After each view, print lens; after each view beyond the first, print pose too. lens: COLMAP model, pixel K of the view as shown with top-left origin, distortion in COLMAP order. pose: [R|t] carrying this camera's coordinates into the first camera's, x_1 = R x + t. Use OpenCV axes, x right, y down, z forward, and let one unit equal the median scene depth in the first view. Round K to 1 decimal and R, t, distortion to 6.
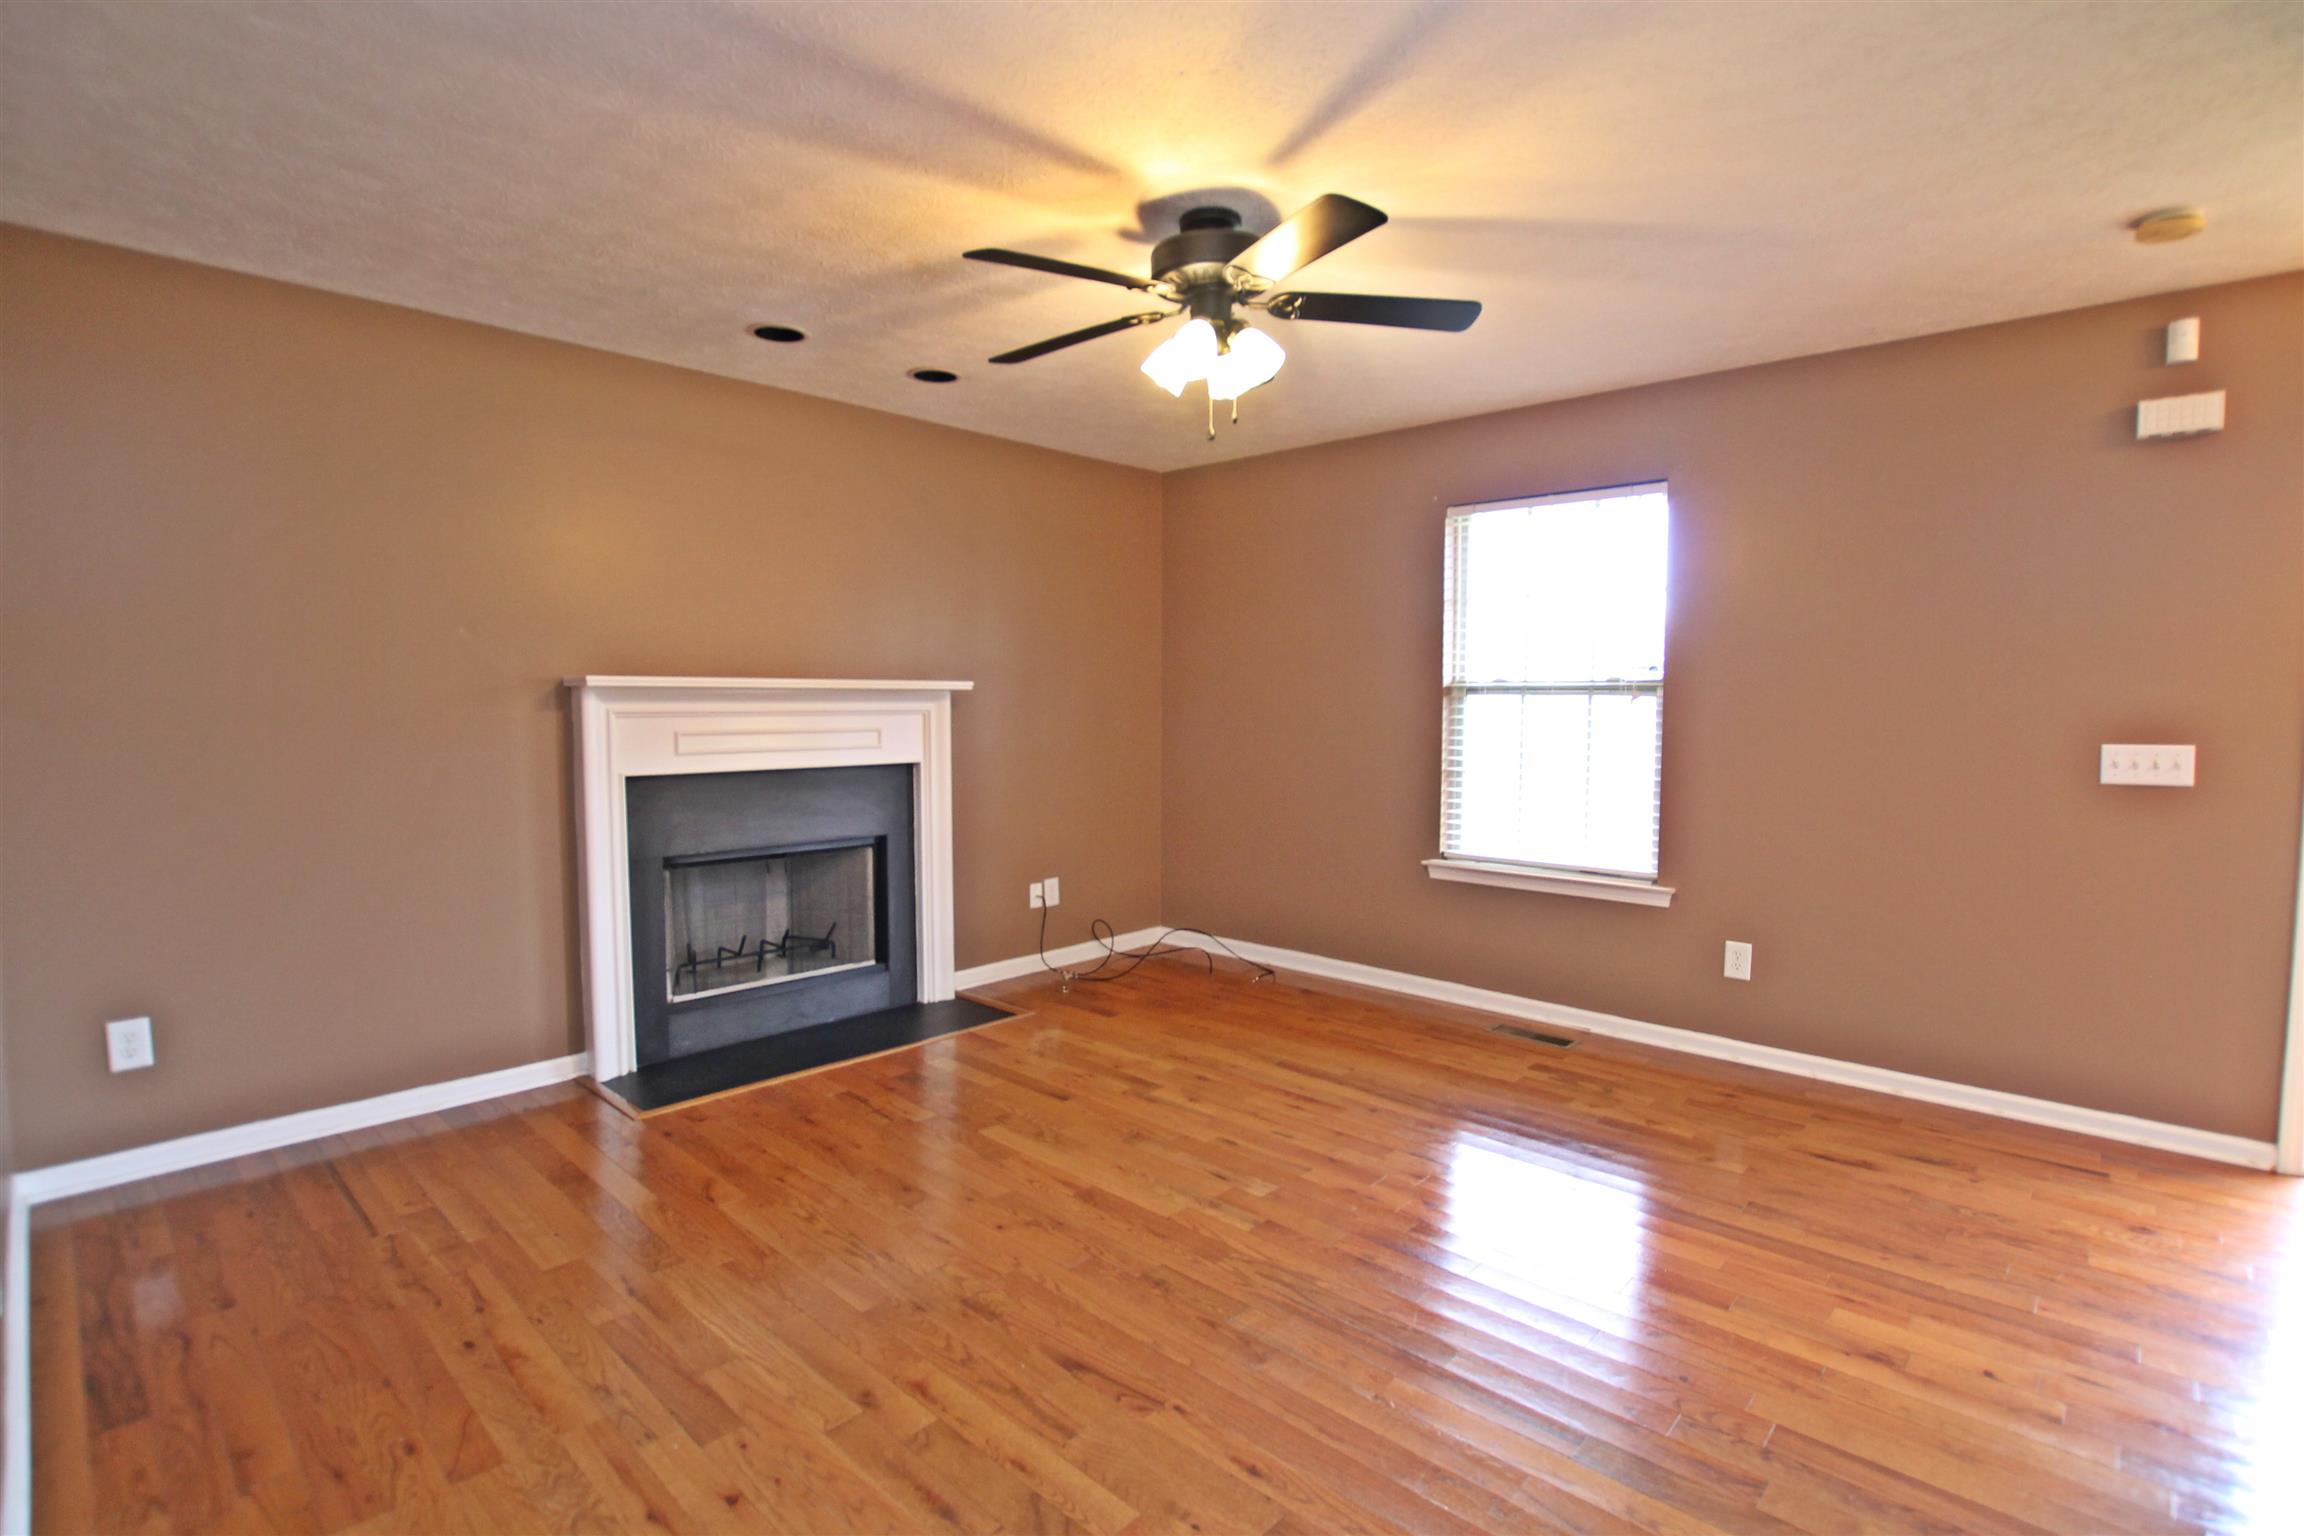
lens RADIAL K [[1082.5, 0, 1167.7], [0, 1082.5, 771.2], [0, 0, 1]] dist [-0.026219, 0.000885]
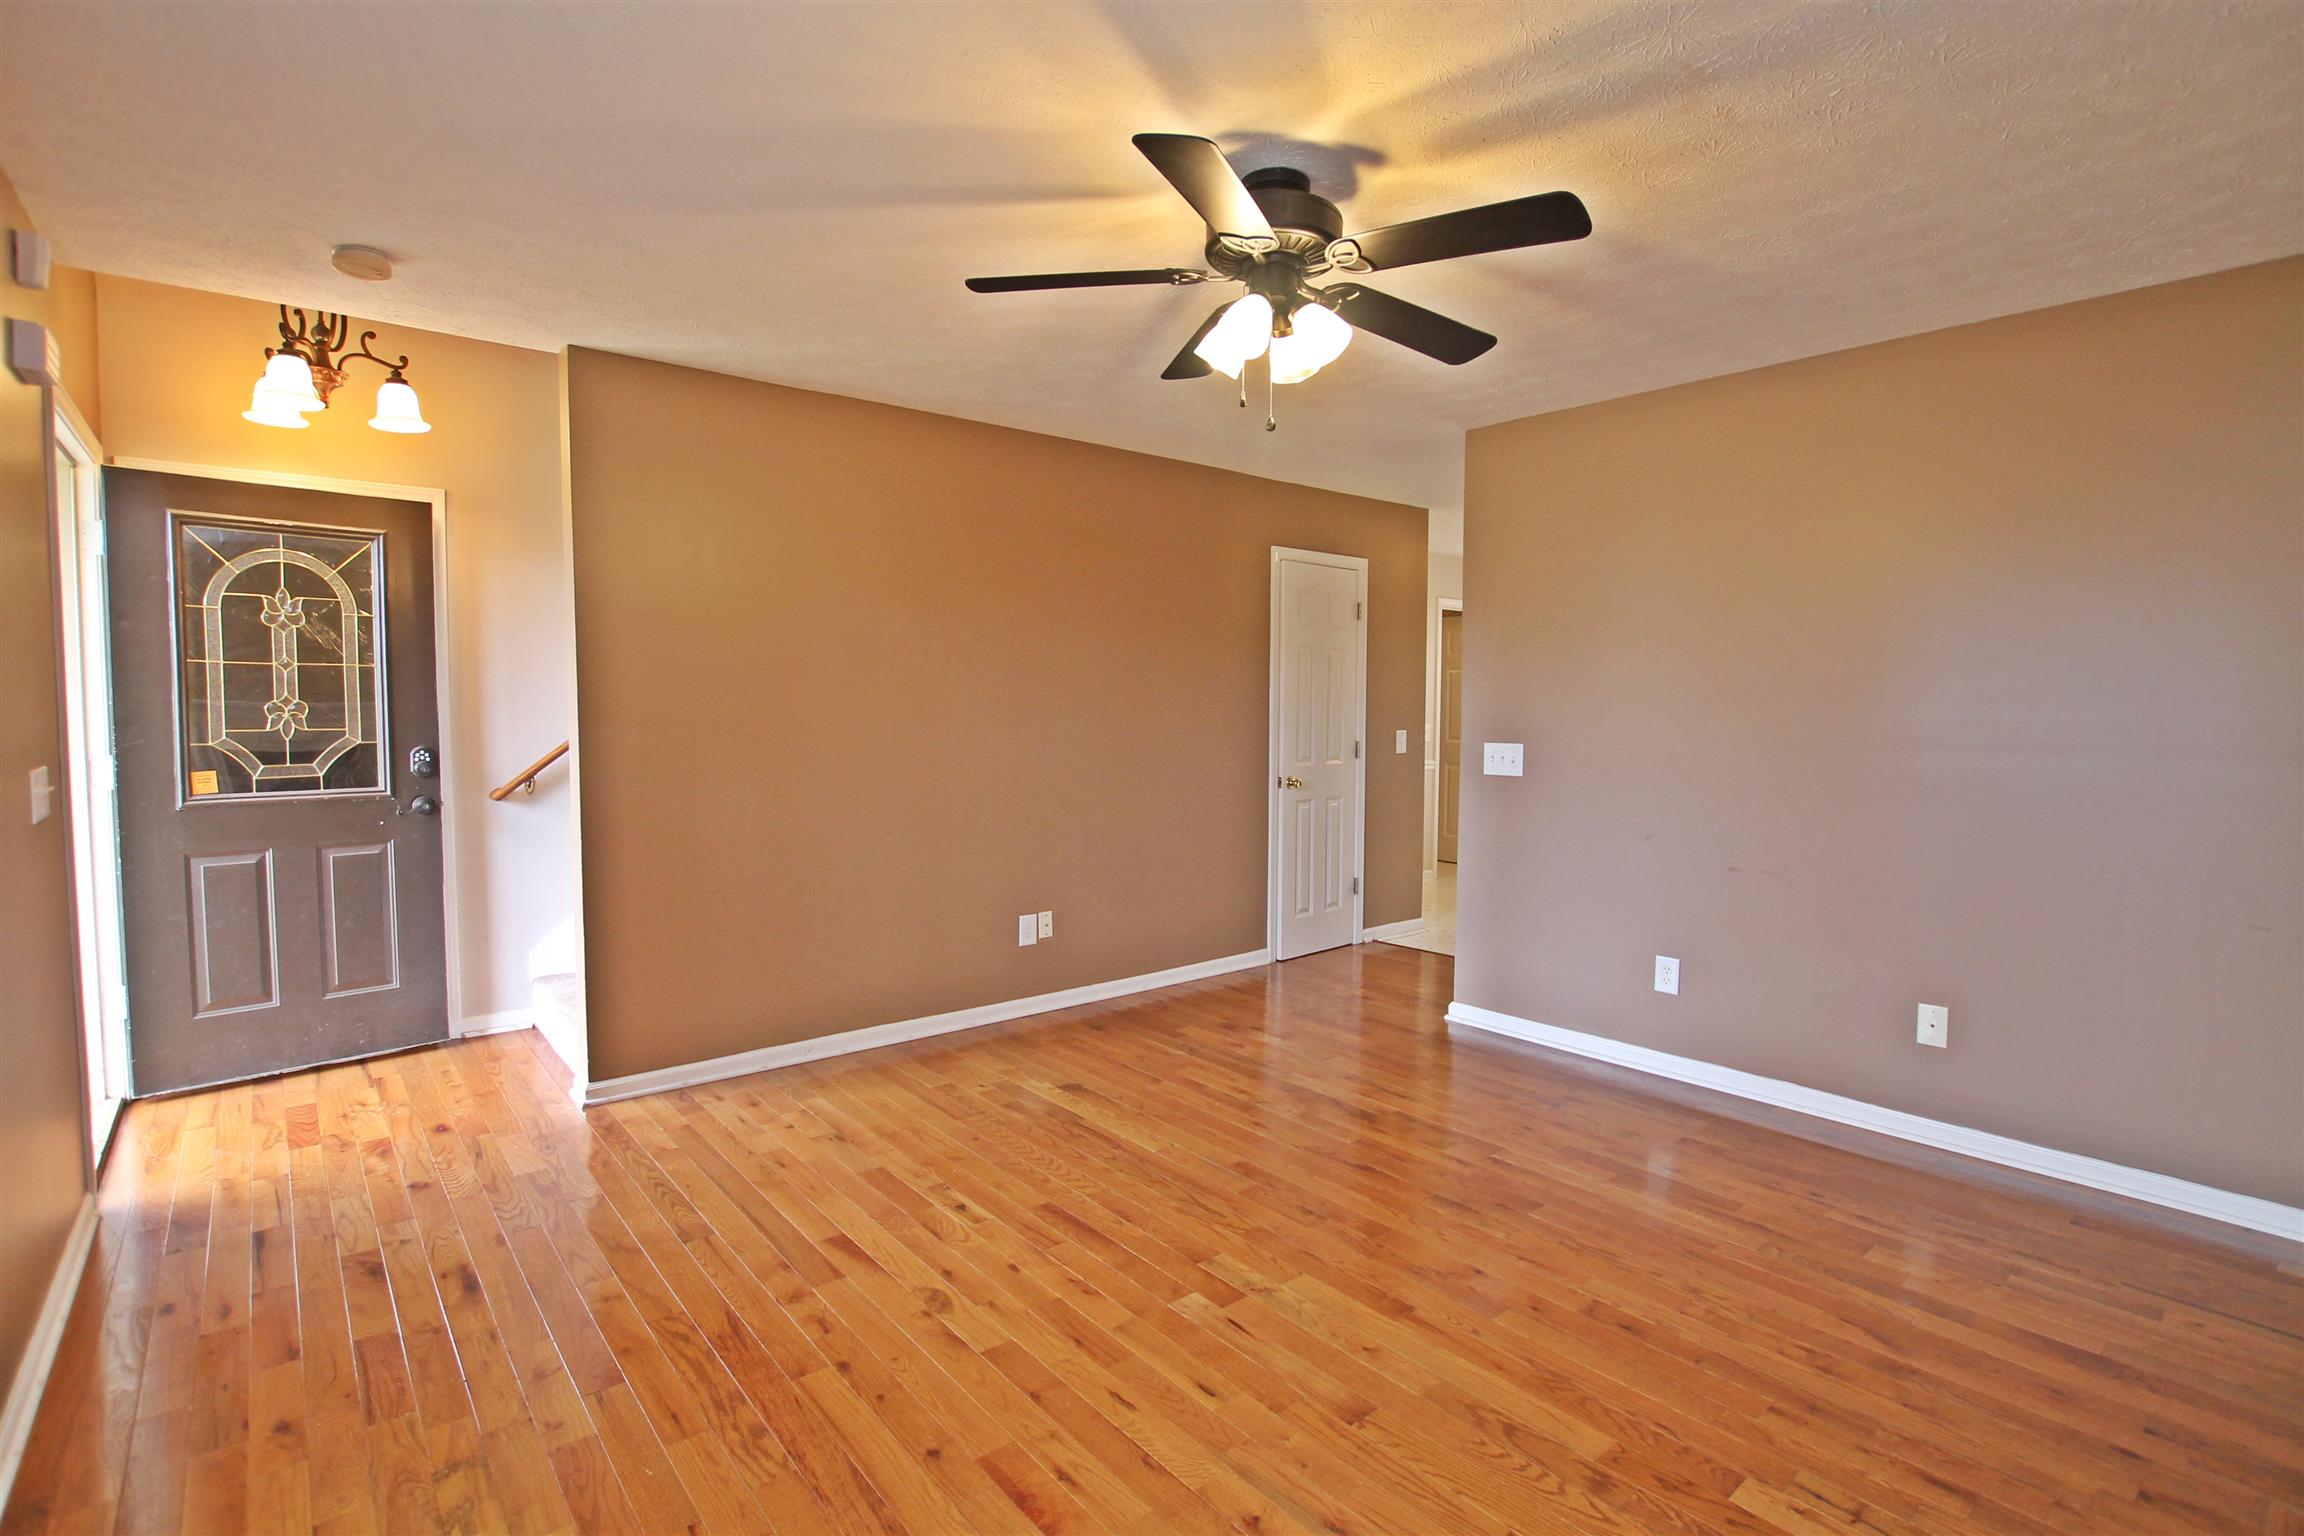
lens RADIAL K [[1082.5, 0, 1166.0], [0, 1082.5, 769.9], [0, 0, 1]] dist [-0.026219, 0.000885]
pose [[-0.991944, -0.015029, 0.125782, 0.004623], [0.001171, 0.991807, 0.127739, -0.101541], [-0.126672, 0.126858, -0.983800, 1.375649]]
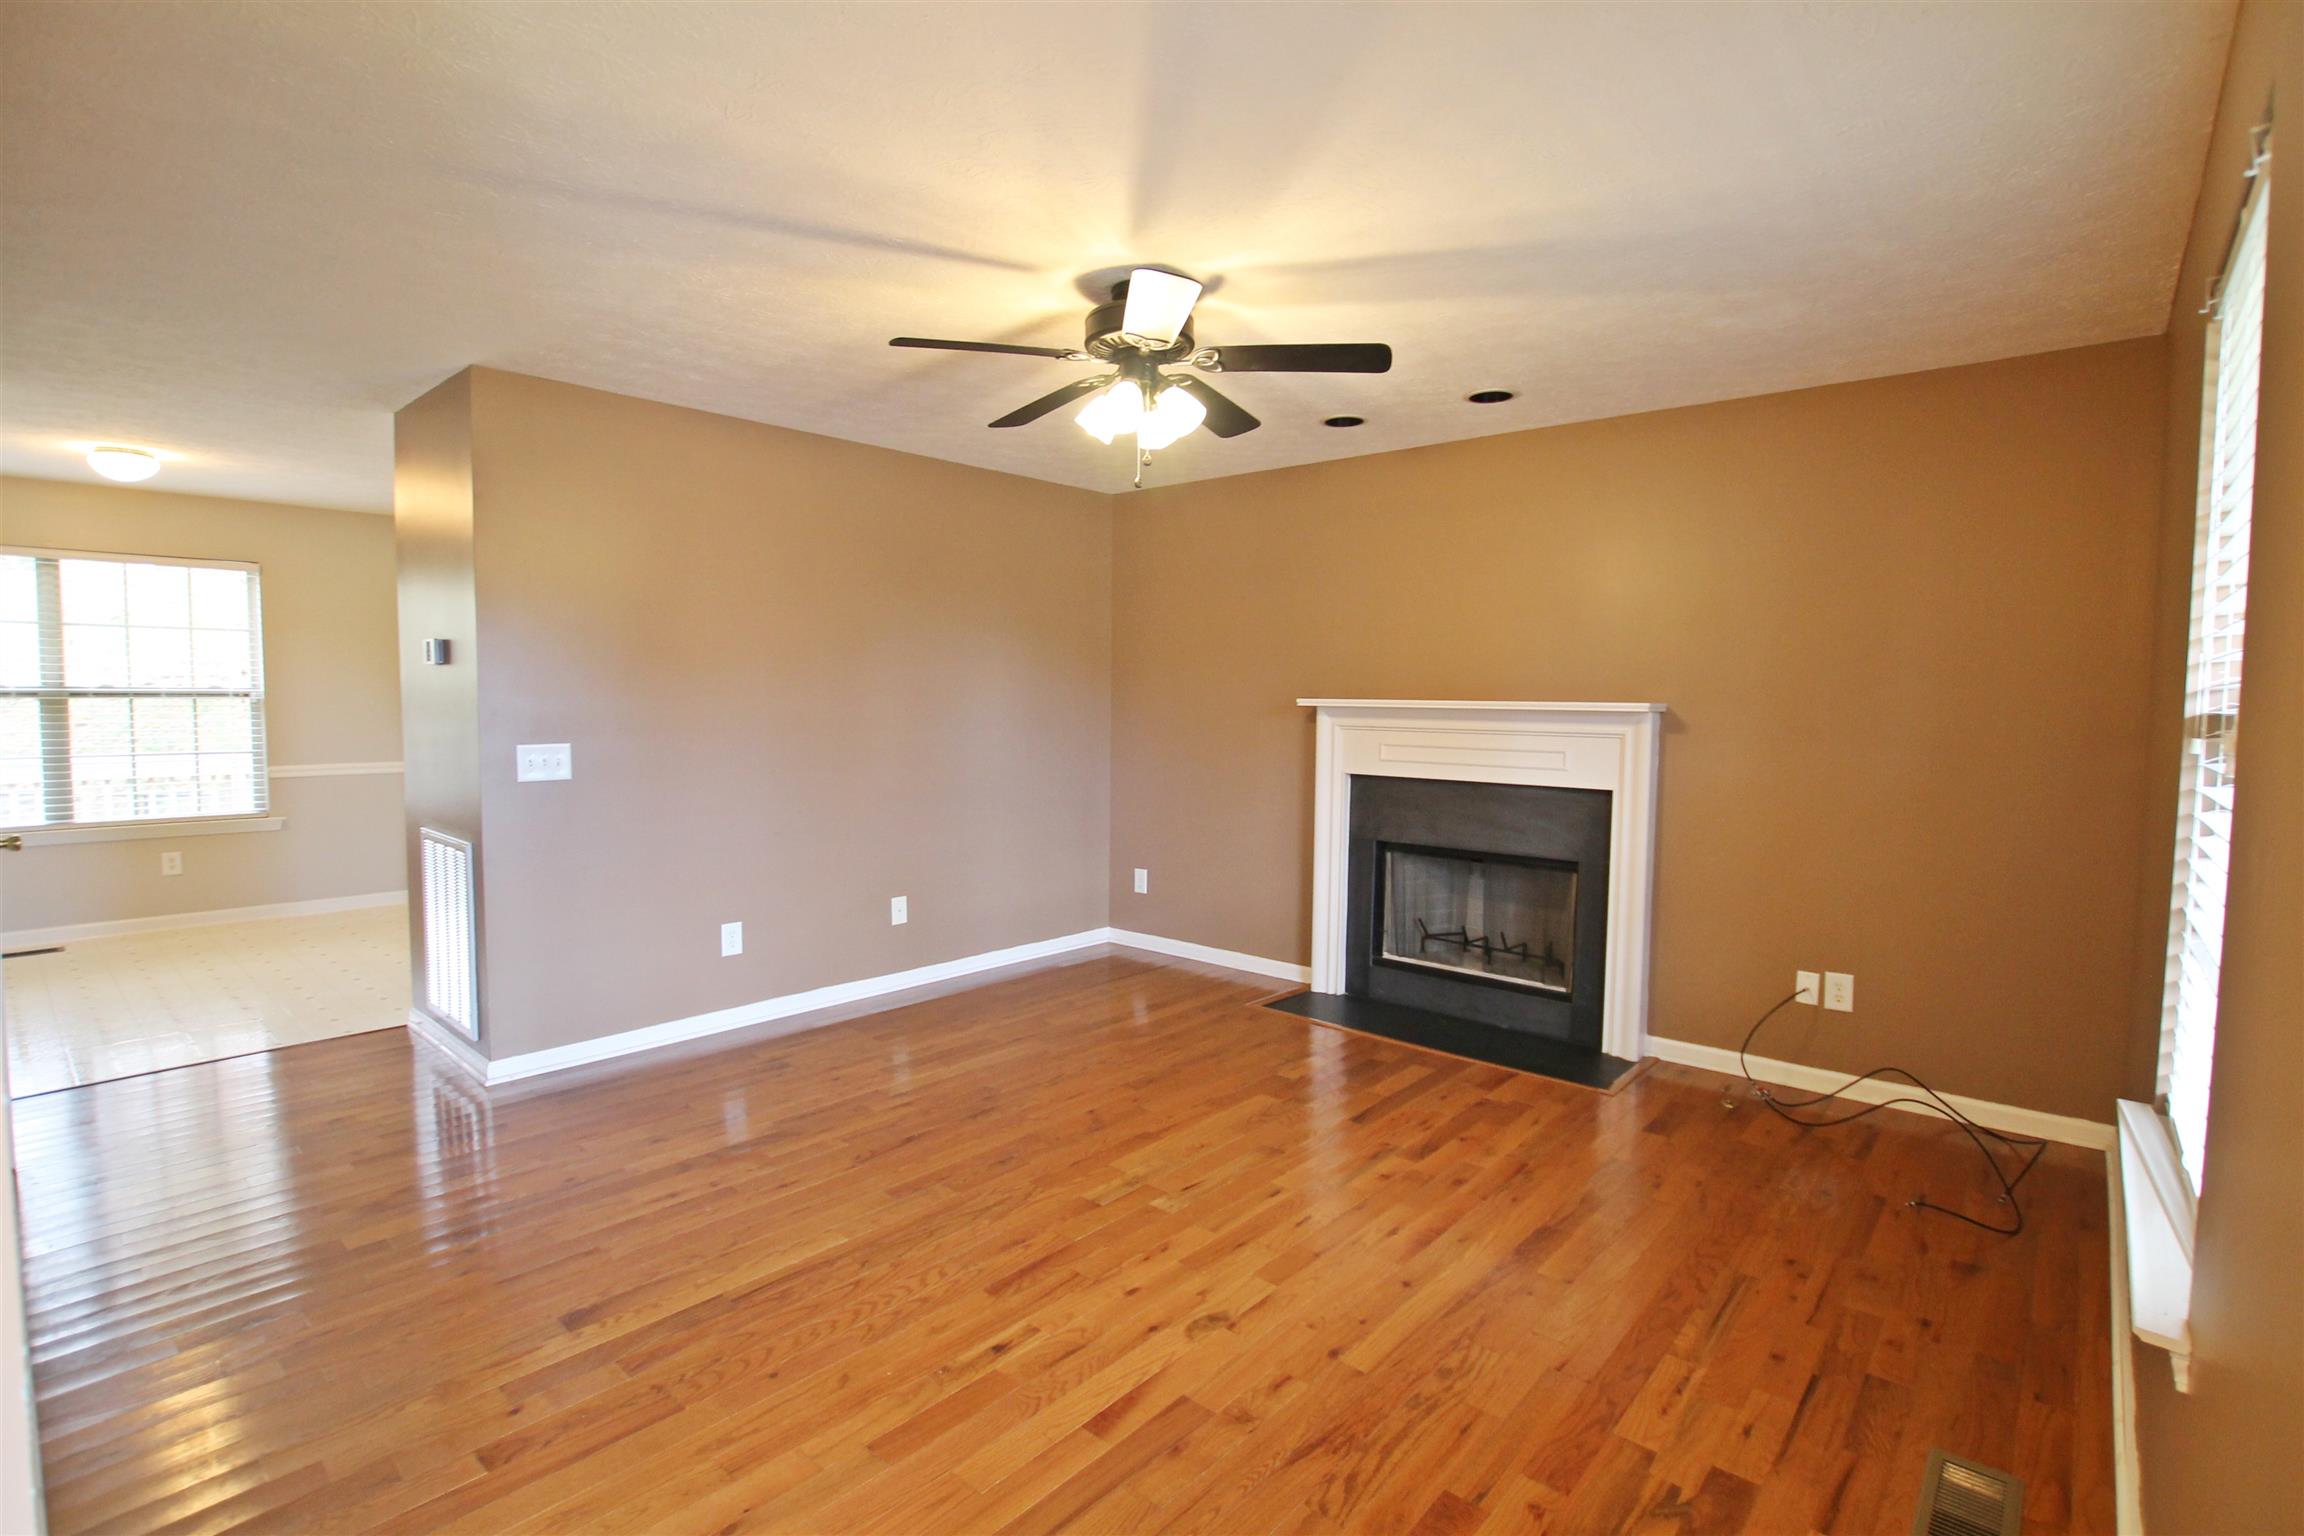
lens RADIAL K [[1082.5, 0, 1144.4], [0, 1082.5, 756.8], [0, 0, 1]] dist [-0.026219, 0.000885]
pose [[0.020533, 0.050547, -0.998511, 0.835206], [-0.077503, 0.995796, 0.048816, -0.062196], [0.996781, 0.076385, 0.024364, 0.716507]]
